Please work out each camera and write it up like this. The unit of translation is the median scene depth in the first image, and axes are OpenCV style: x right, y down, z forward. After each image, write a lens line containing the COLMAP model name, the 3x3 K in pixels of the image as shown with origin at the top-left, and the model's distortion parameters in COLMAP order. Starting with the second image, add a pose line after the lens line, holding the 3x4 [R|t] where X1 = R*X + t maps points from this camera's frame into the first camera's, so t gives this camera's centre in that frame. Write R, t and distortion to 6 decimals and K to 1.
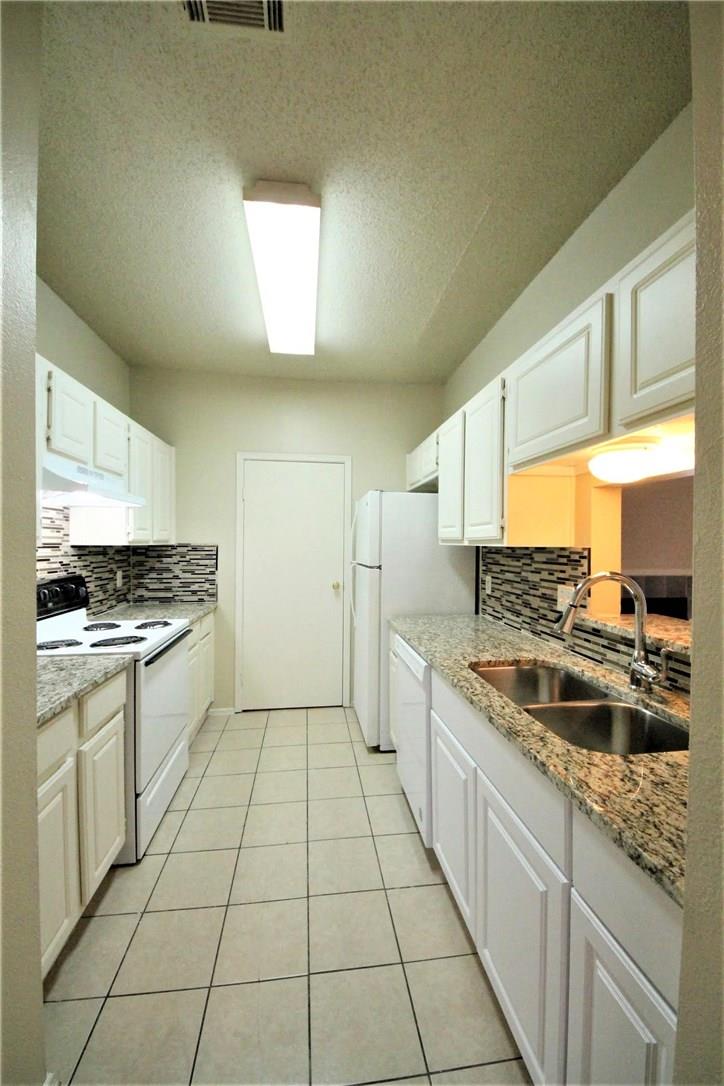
lens RADIAL K [[410.4, 0, 362.0], [0, 410.4, 543.0], [0, 0, 1]] dist [-0.000626, -0.000090]
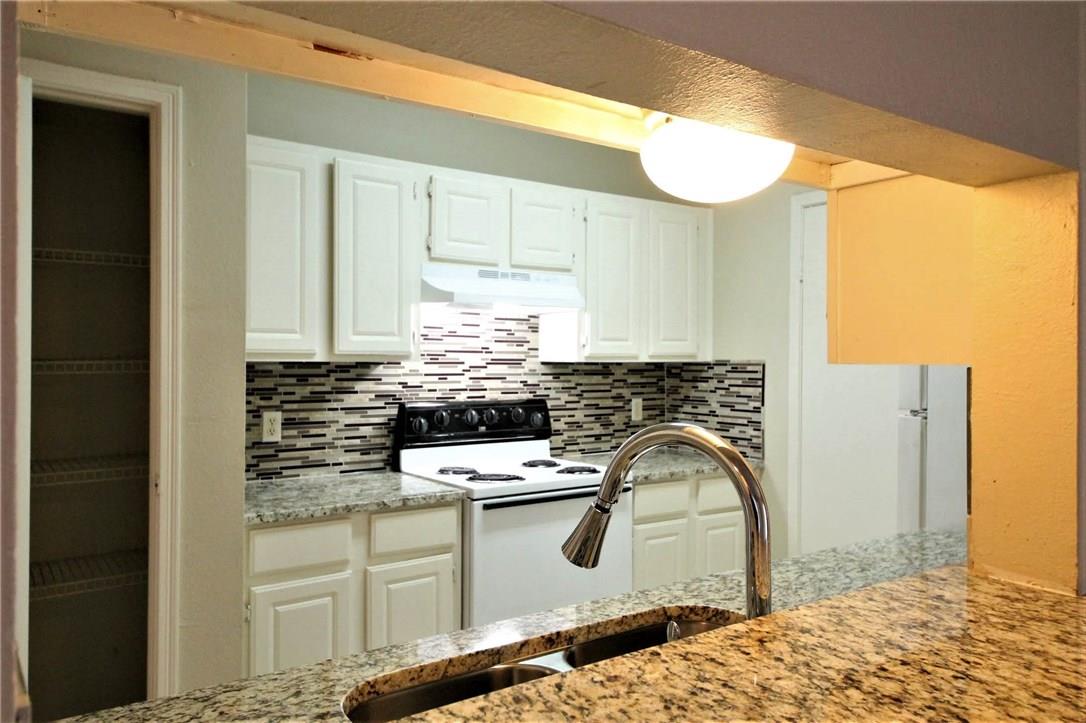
lens RADIAL K [[787.1, 0, 543.0], [0, 787.1, 361.5], [0, 0, 1]] dist [0.055854, -0.000241]
pose [[0.467359, 0.002266, -0.884065, 0.808392], [-0.001500, 0.999997, 0.001770, 0.002736], [0.884066, 0.000499, 0.467361, 0.324365]]
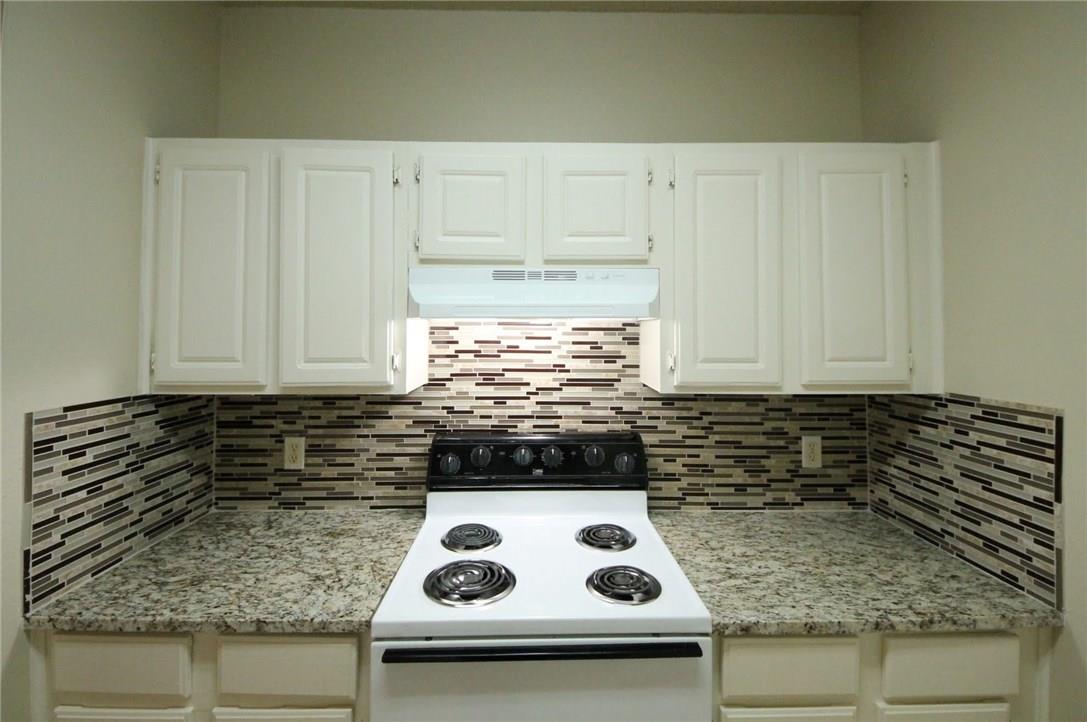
lens RADIAL K [[482.6, 0, 538.9], [0, 482.6, 319.7], [0, 0, 1]] dist [0.041954, -0.023790]
pose [[-0.111912, -0.022872, -0.993455, 0.056303], [-0.001098, 0.999737, -0.022893, -0.088011], [0.993718, -0.001471, -0.111908, 1.103590]]
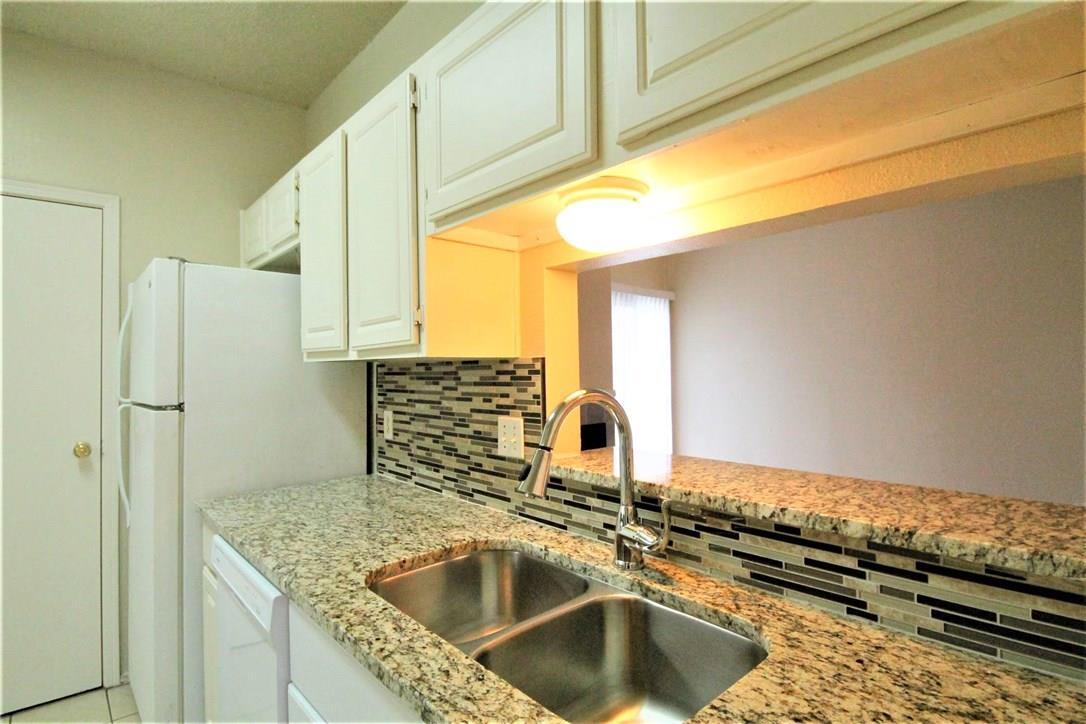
lens RADIAL K [[554.8, 0, 540.3], [0, 554.8, 357.5], [0, 0, 1]] dist [0.014755, -0.000675]
pose [[0.831934, -0.008826, 0.554804, 0.042156], [0.020322, 0.999687, -0.014570, 0.022151], [-0.554502, 0.023395, 0.831854, 0.221142]]
